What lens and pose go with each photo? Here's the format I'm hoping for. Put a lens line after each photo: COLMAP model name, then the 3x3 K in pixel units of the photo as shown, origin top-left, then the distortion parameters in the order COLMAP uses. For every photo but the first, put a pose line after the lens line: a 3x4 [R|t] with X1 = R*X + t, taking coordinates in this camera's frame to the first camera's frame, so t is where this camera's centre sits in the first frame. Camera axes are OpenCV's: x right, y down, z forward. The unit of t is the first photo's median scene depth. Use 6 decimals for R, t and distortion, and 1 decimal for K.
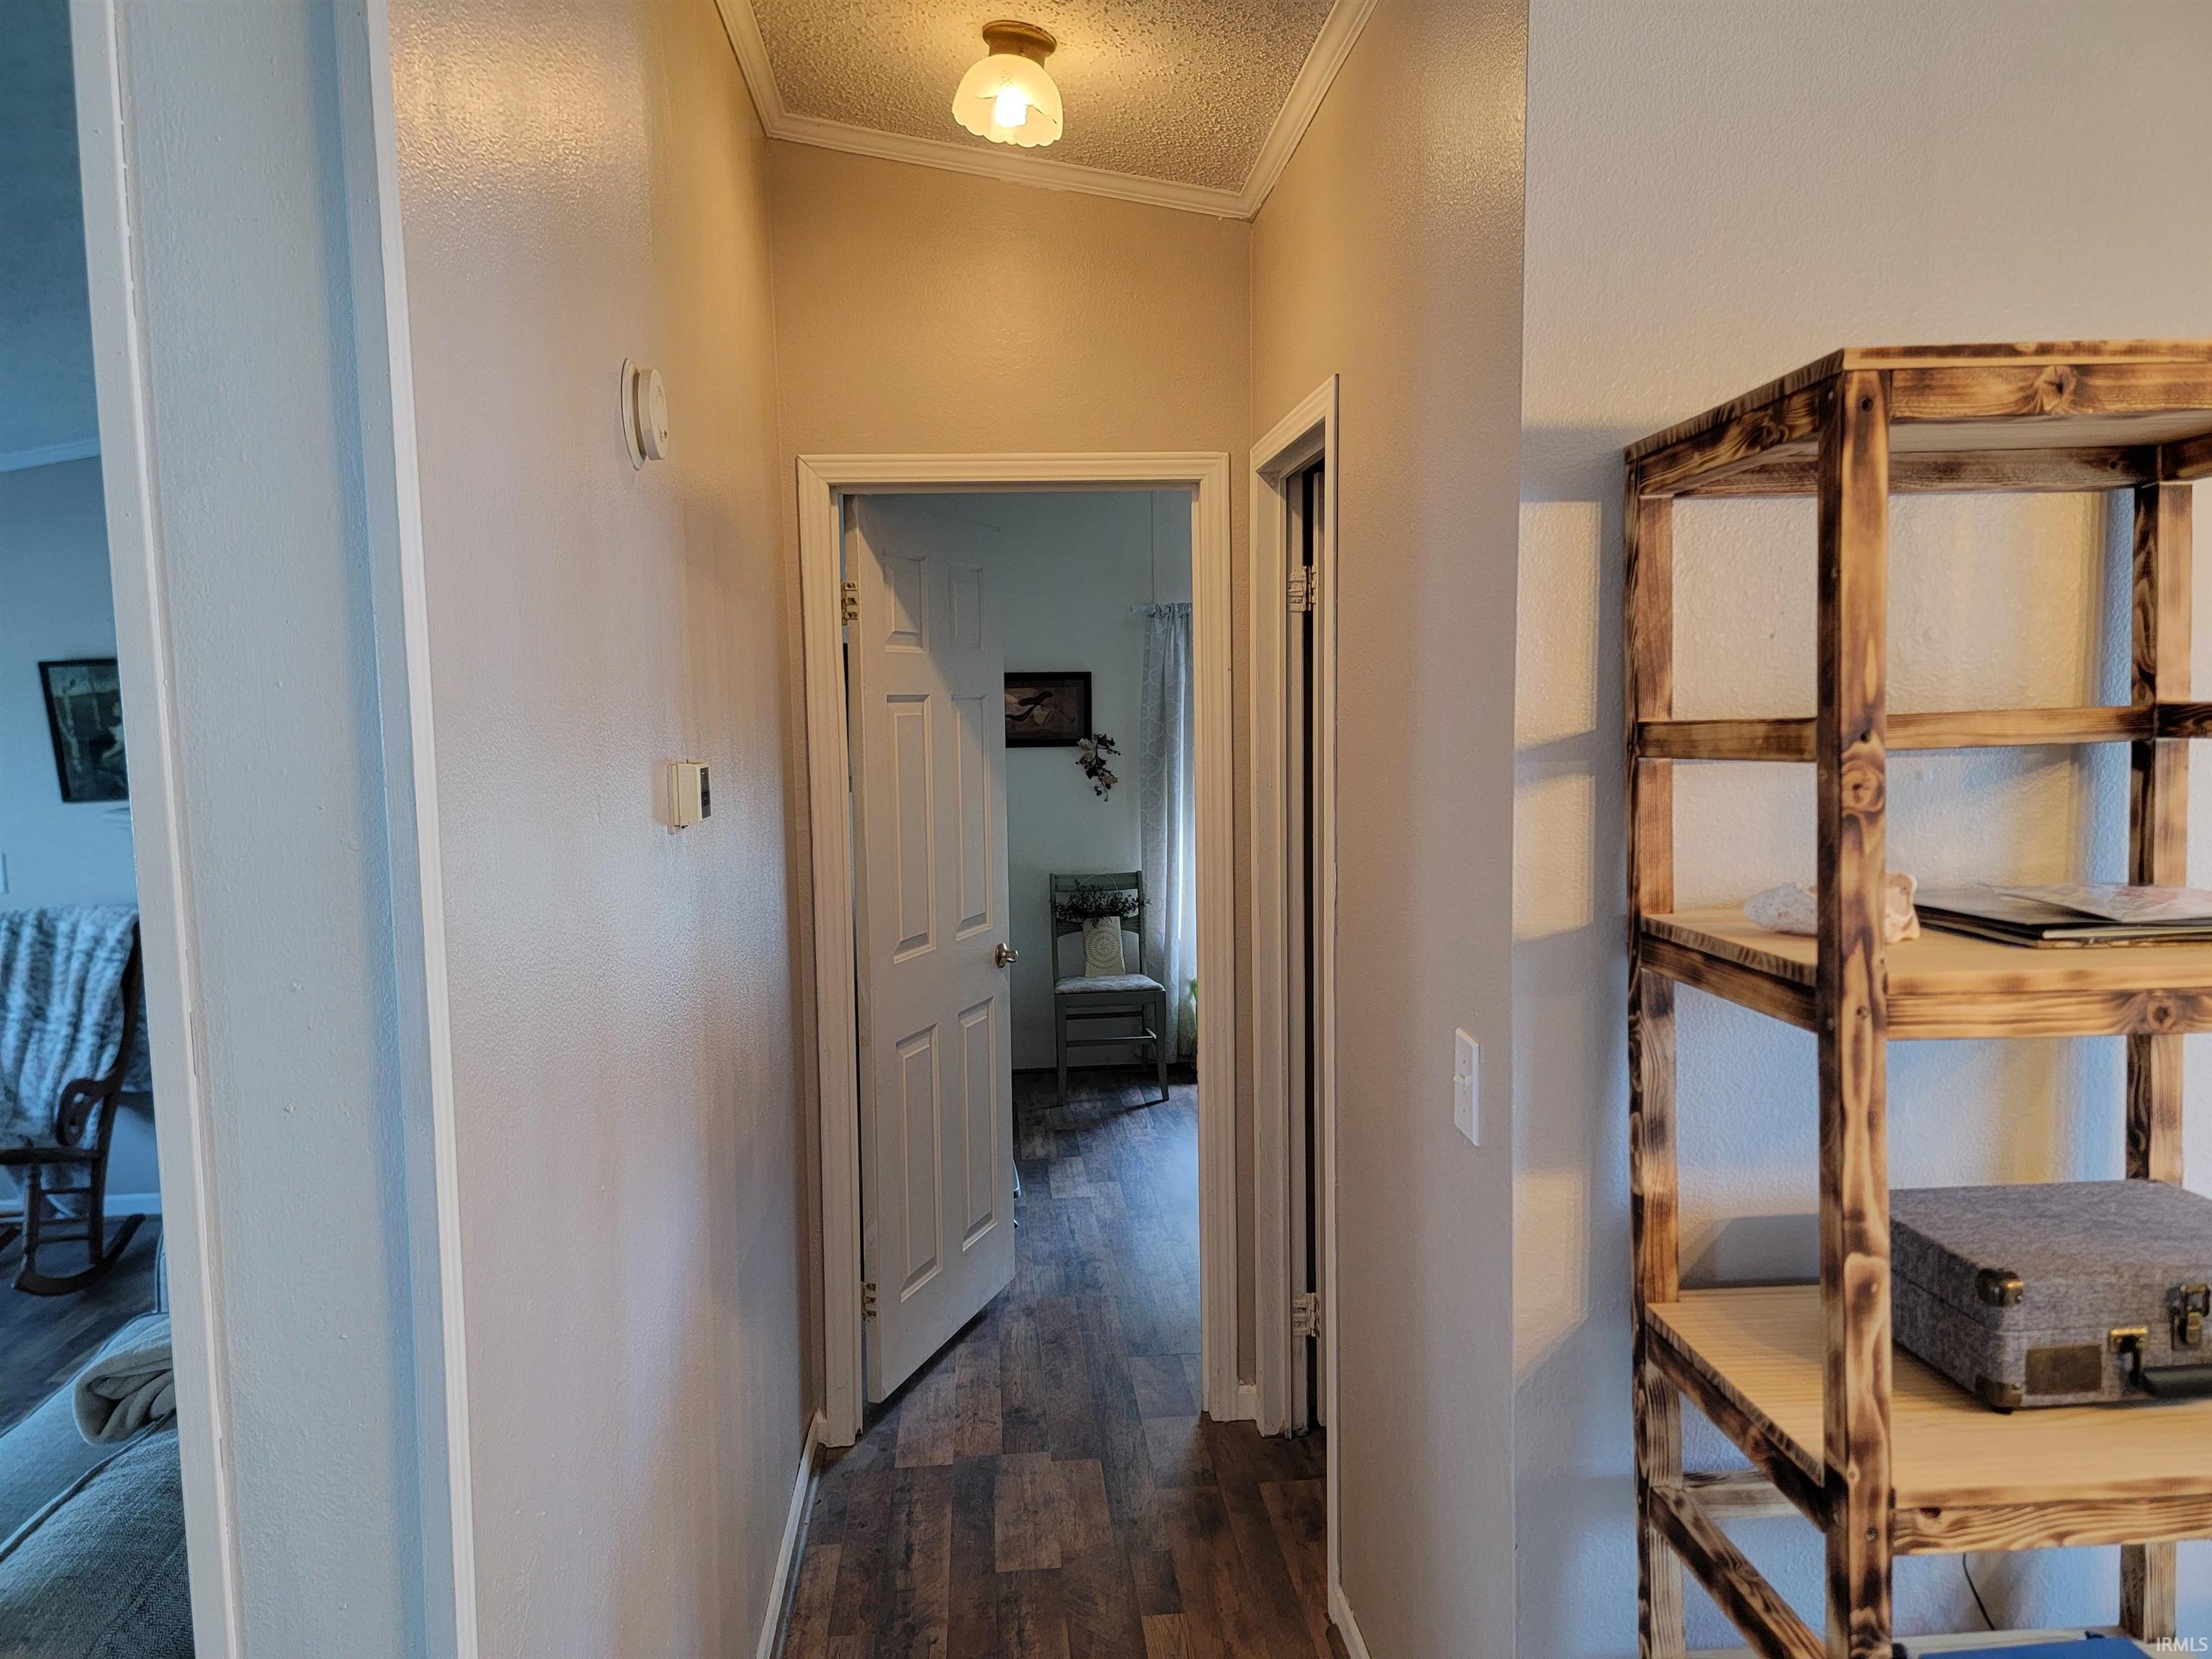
lens RADIAL K [[1537.9, 0, 1100.0], [0, 1537.9, 837.2], [0, 0, 1]] dist [0.094103, -0.074076]
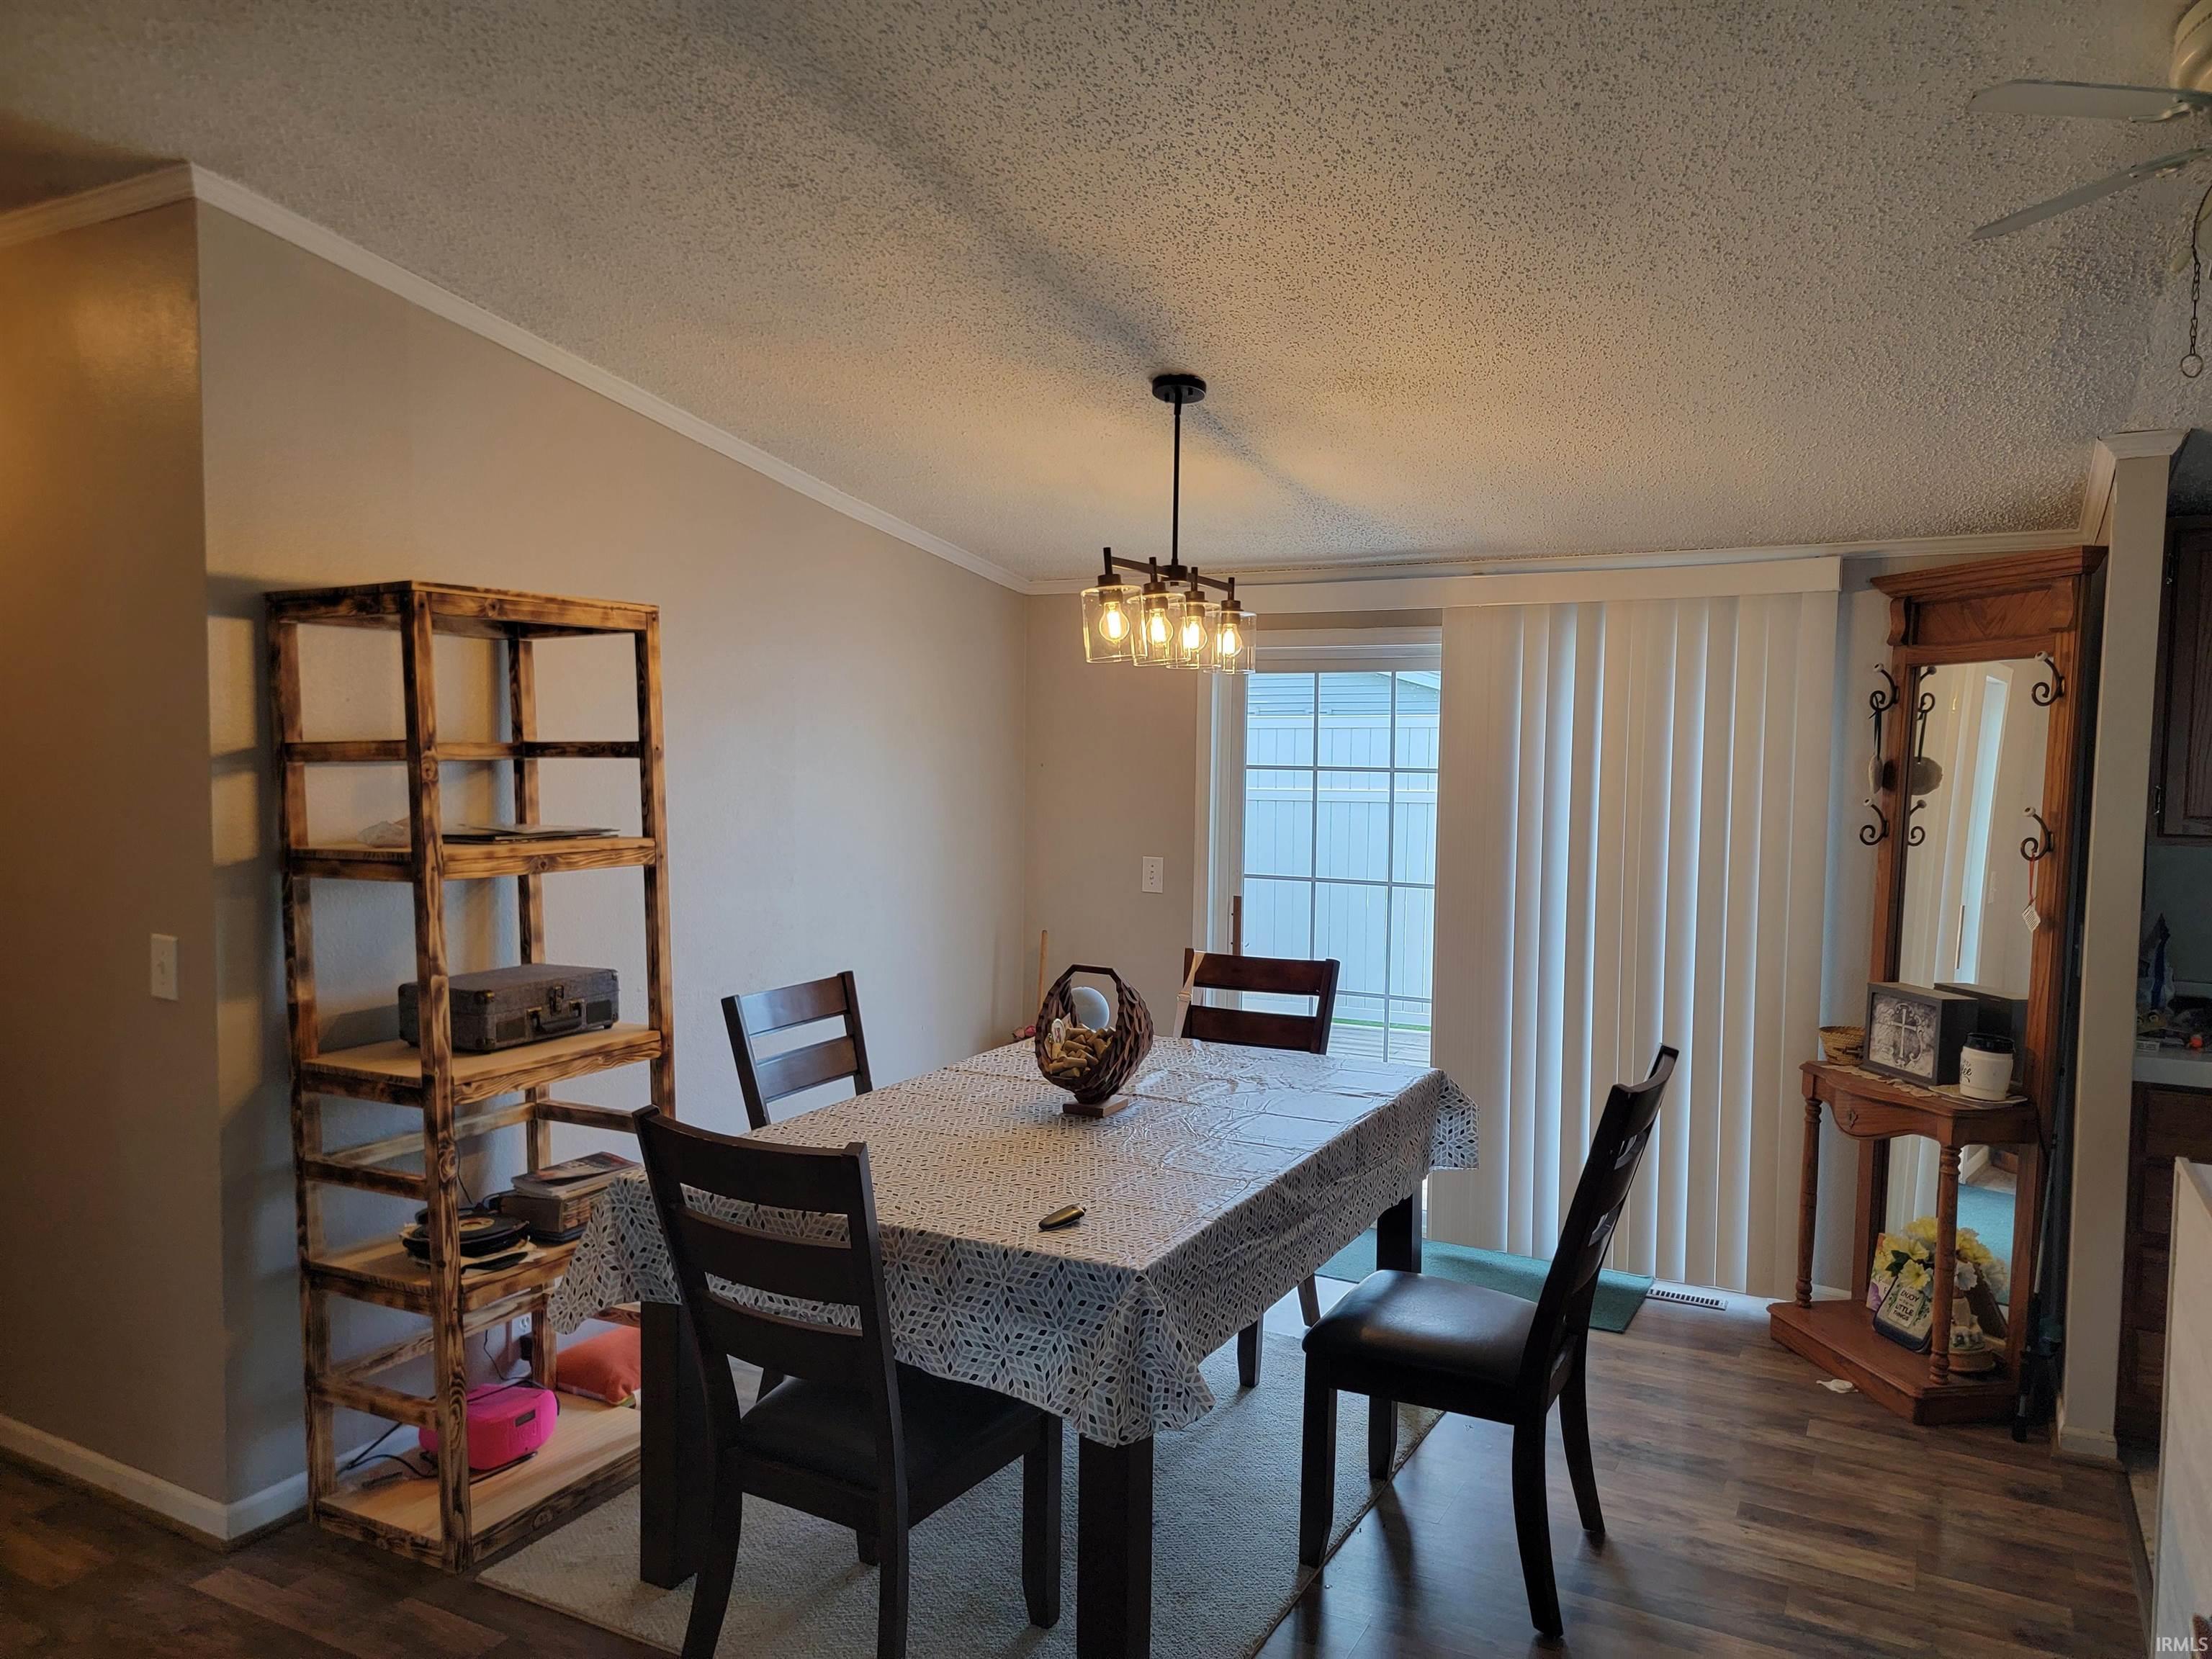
lens RADIAL K [[1537.9, 0, 1100.0], [0, 1537.9, 837.2], [0, 0, 1]] dist [0.094103, -0.074076]
pose [[0.553012, -0.024867, 0.832802, -0.744442], [0.055589, 0.998428, -0.007100, 0.116265], [-0.831317, 0.050222, 0.553526, -0.915062]]
